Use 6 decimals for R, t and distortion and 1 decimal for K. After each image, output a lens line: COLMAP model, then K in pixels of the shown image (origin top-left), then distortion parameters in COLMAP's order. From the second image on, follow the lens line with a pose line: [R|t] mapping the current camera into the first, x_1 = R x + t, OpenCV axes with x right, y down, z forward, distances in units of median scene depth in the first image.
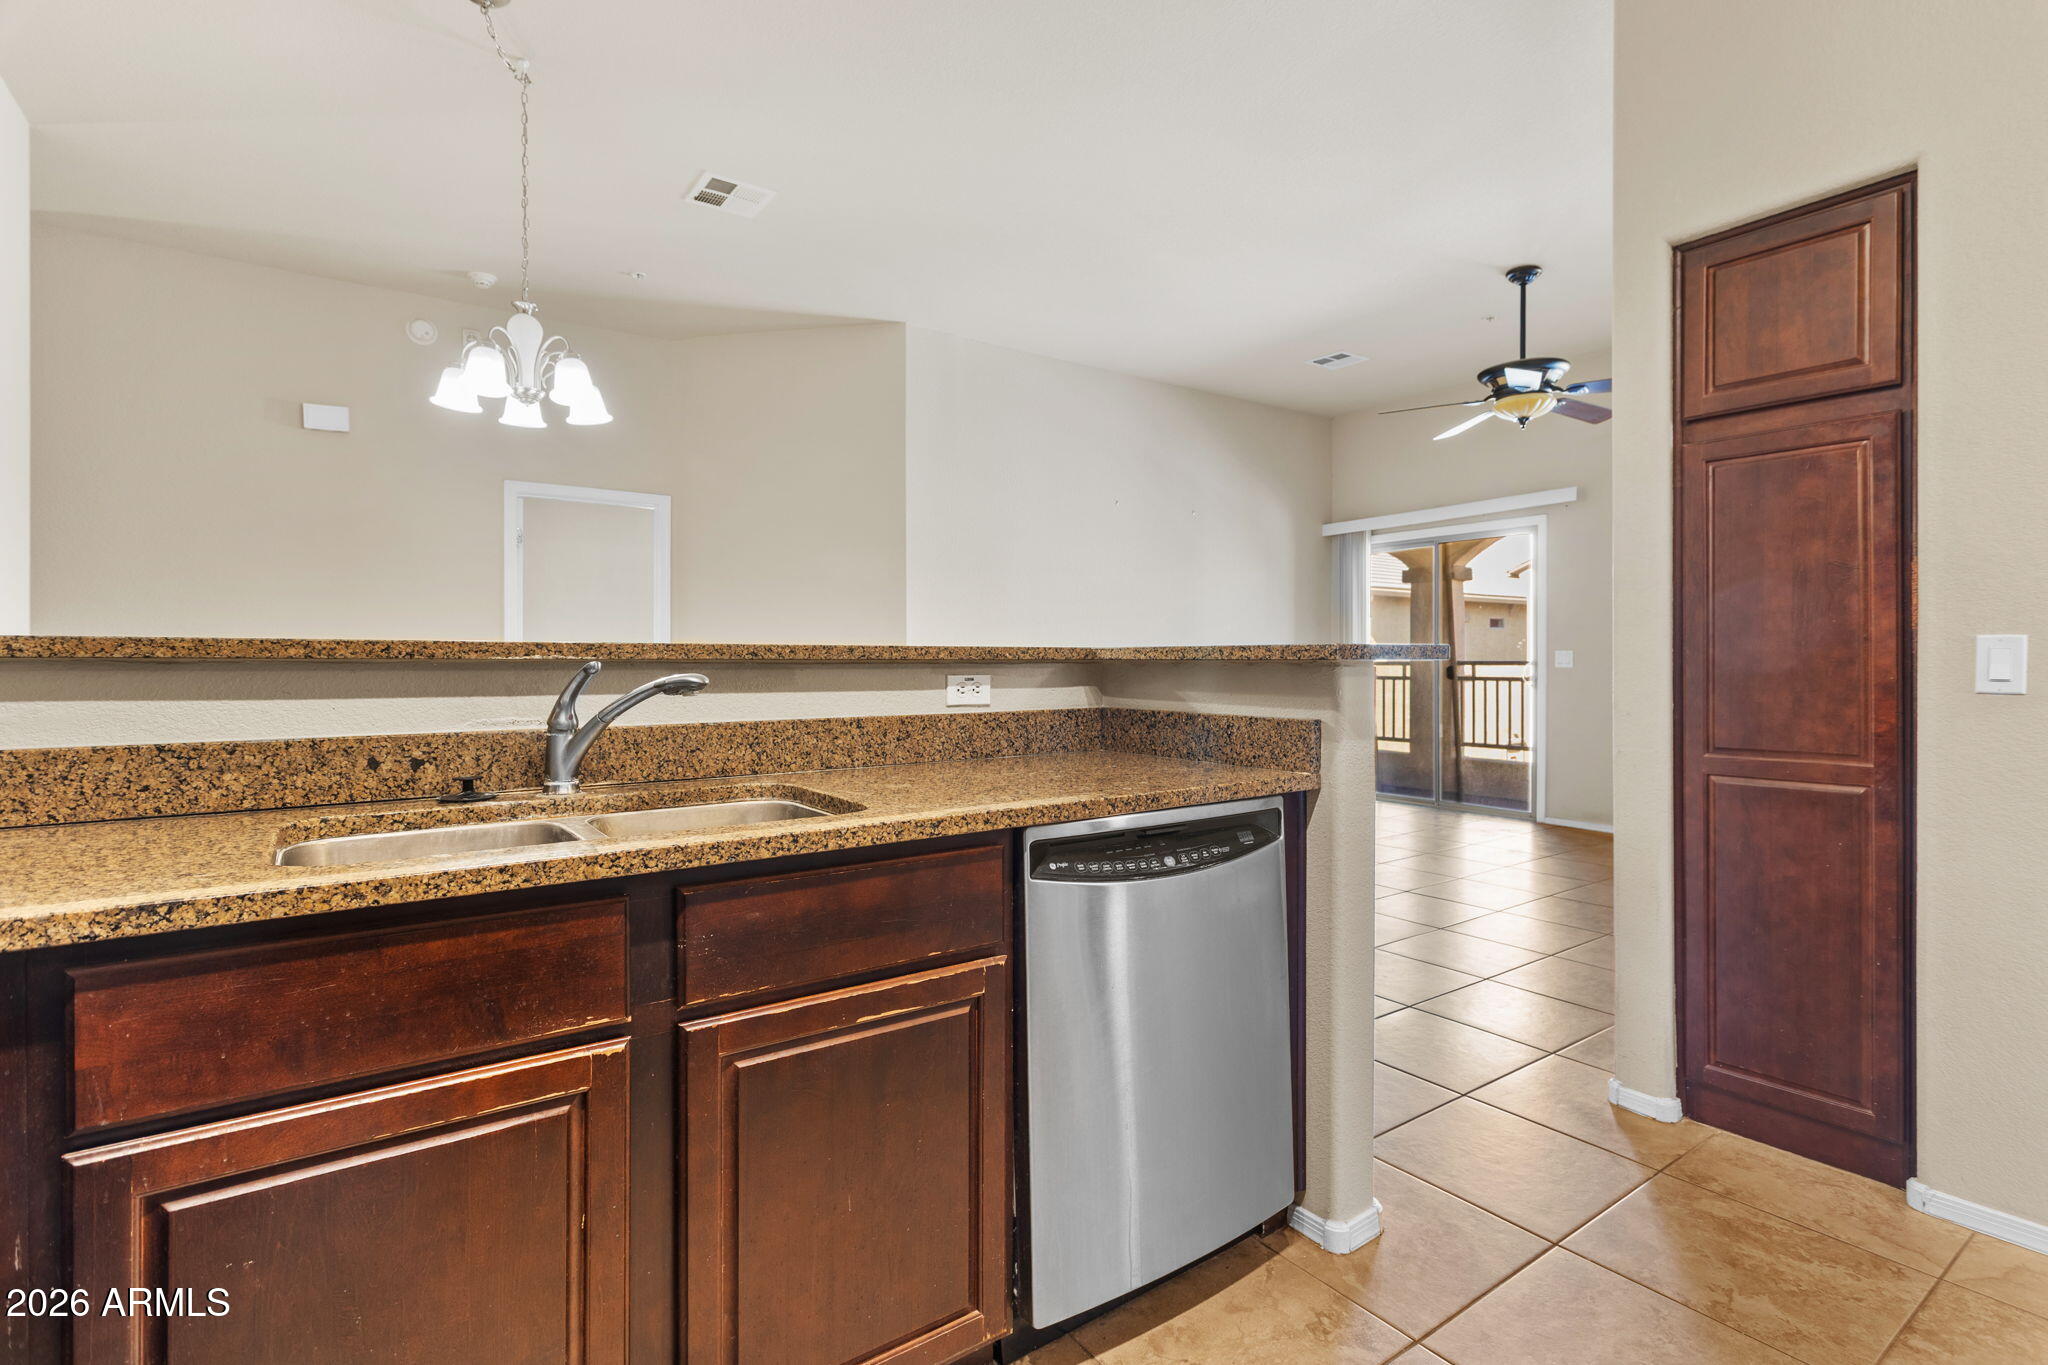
lens RADIAL K [[975.9, 0, 1033.5], [0, 975.9, 659.4], [0, 0, 1]] dist [0.001659, 0.000367]
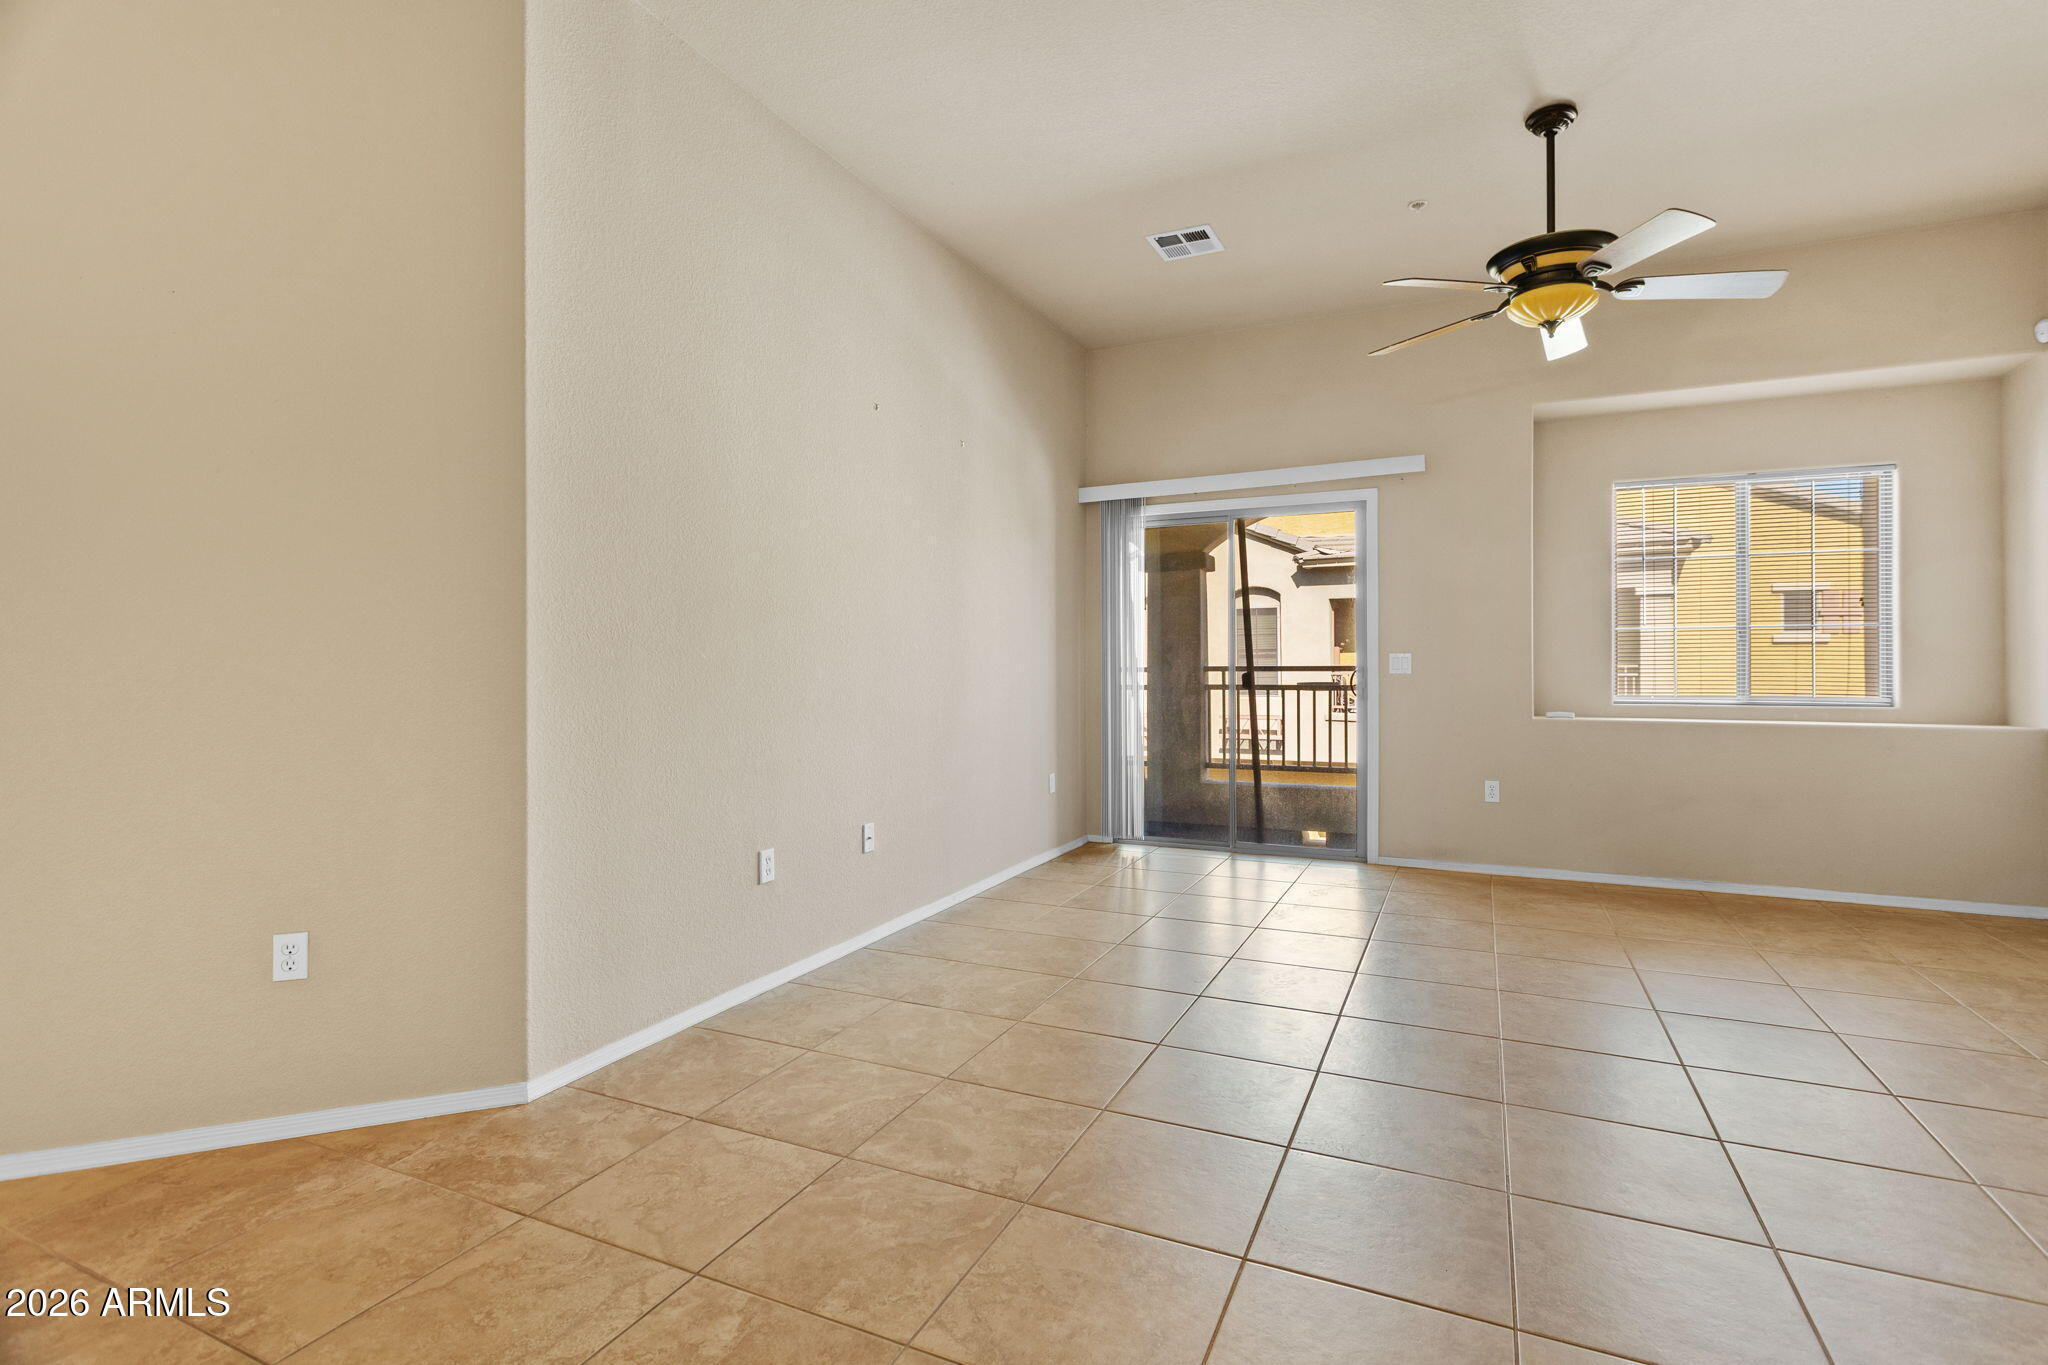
lens RADIAL K [[958.9, 0, 1032.2], [0, 958.9, 646.5], [0, 0, 1]] dist [-0.000314, 0.000028]
pose [[0.866863, 0.010468, 0.498436, -0.400030], [0.000145, 0.999774, -0.021249, 0.007750], [-0.498546, 0.018492, 0.866666, 1.382615]]
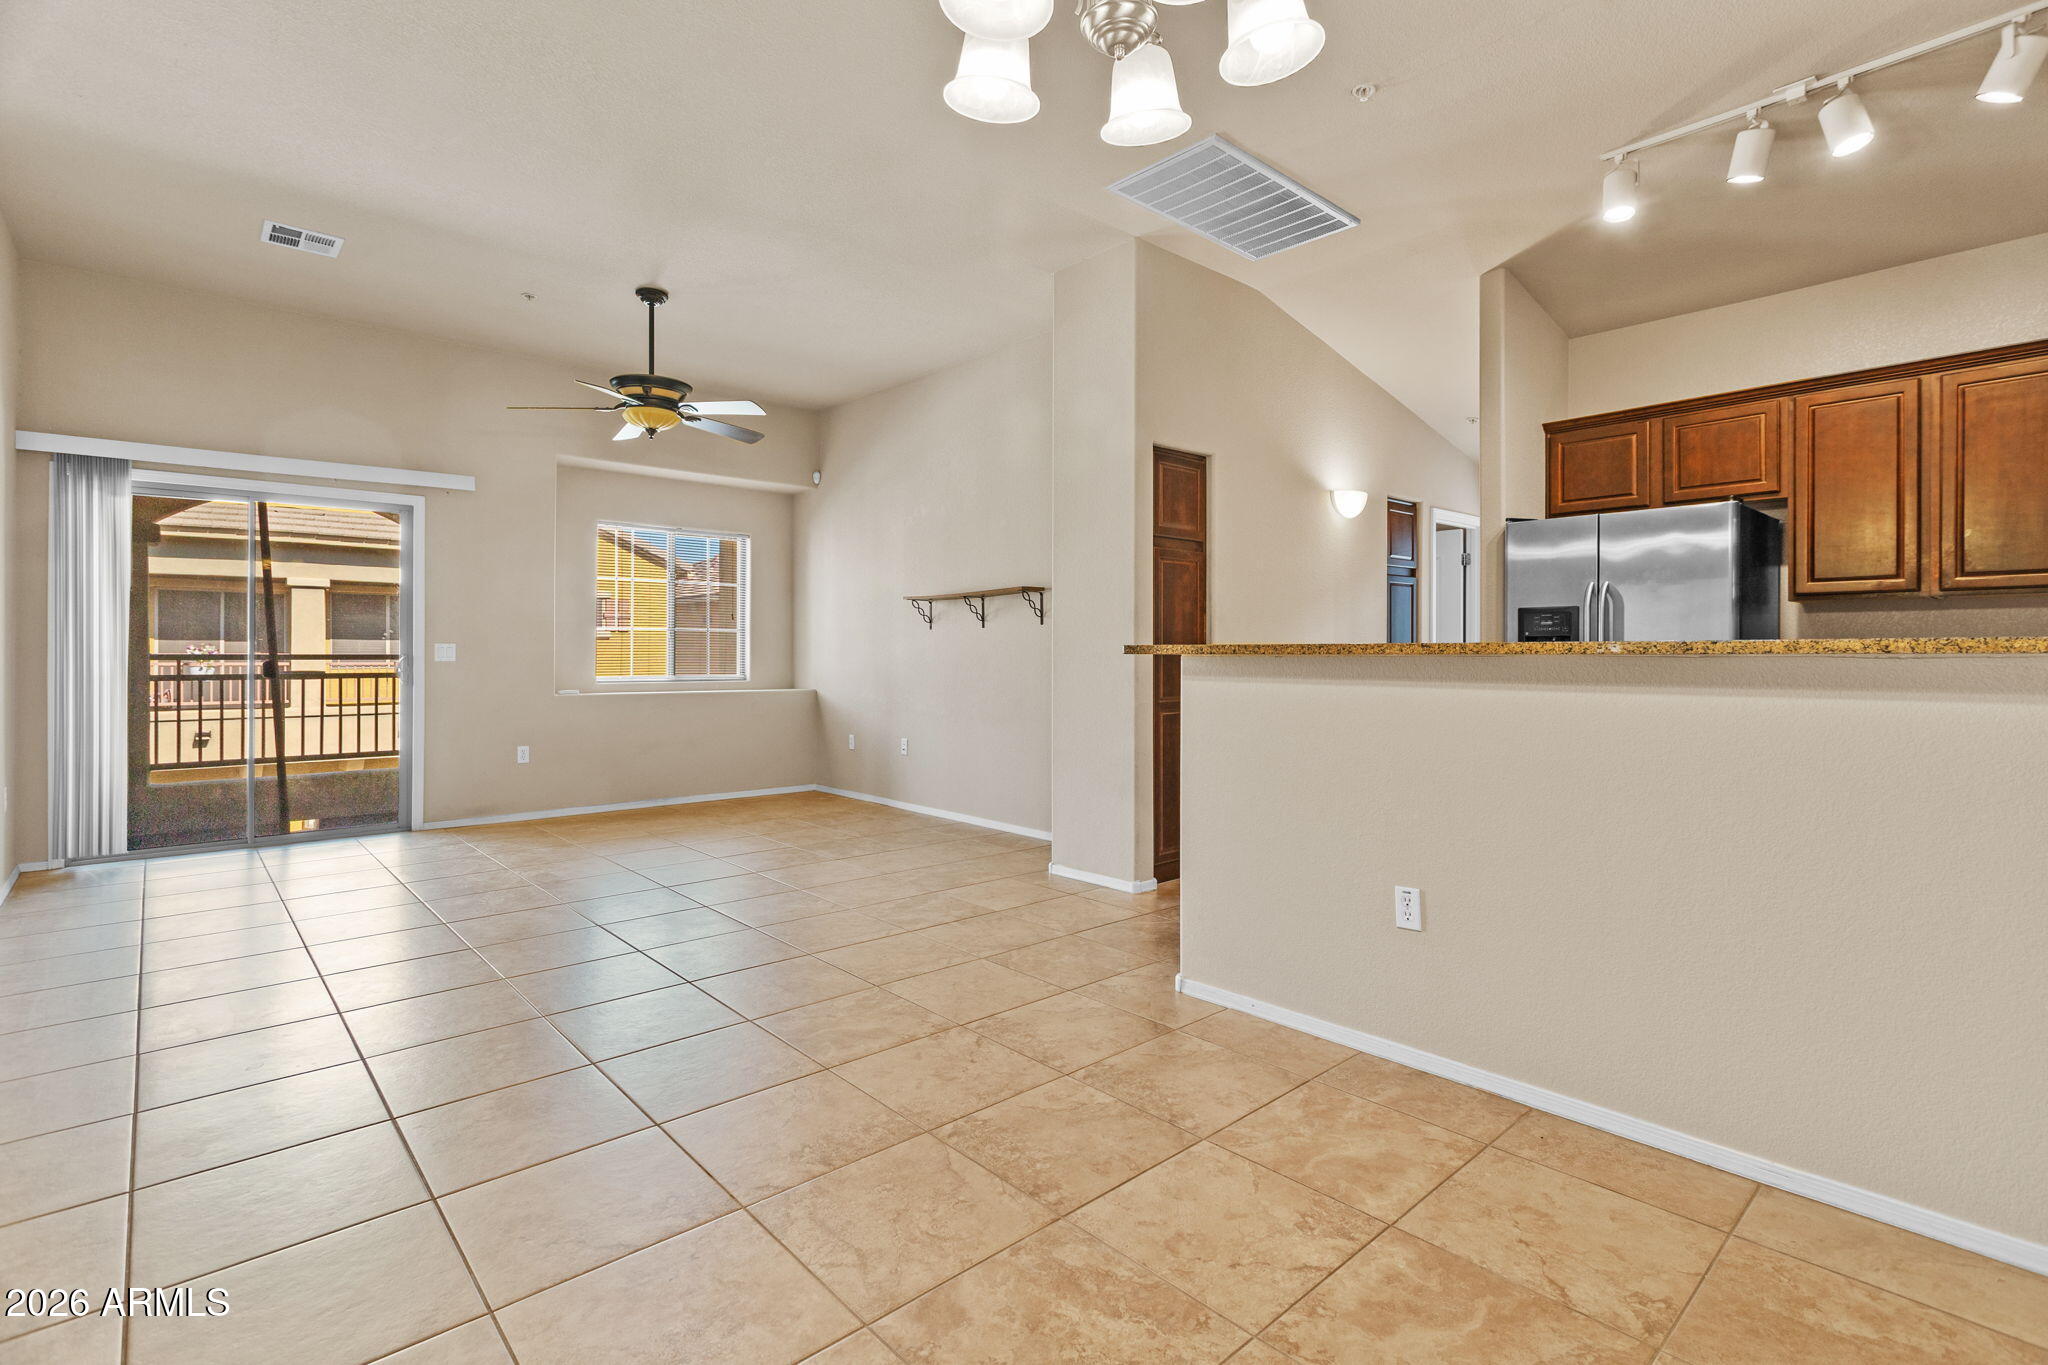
lens RADIAL K [[958.9, 0, 1032.2], [0, 958.9, 646.5], [0, 0, 1]] dist [-0.000314, 0.000028]
pose [[-0.121833, 0.010405, 0.992496, -1.393772], [-0.002446, 0.999939, -0.010783, 0.006791], [-0.992548, -0.003742, -0.121800, 1.664998]]
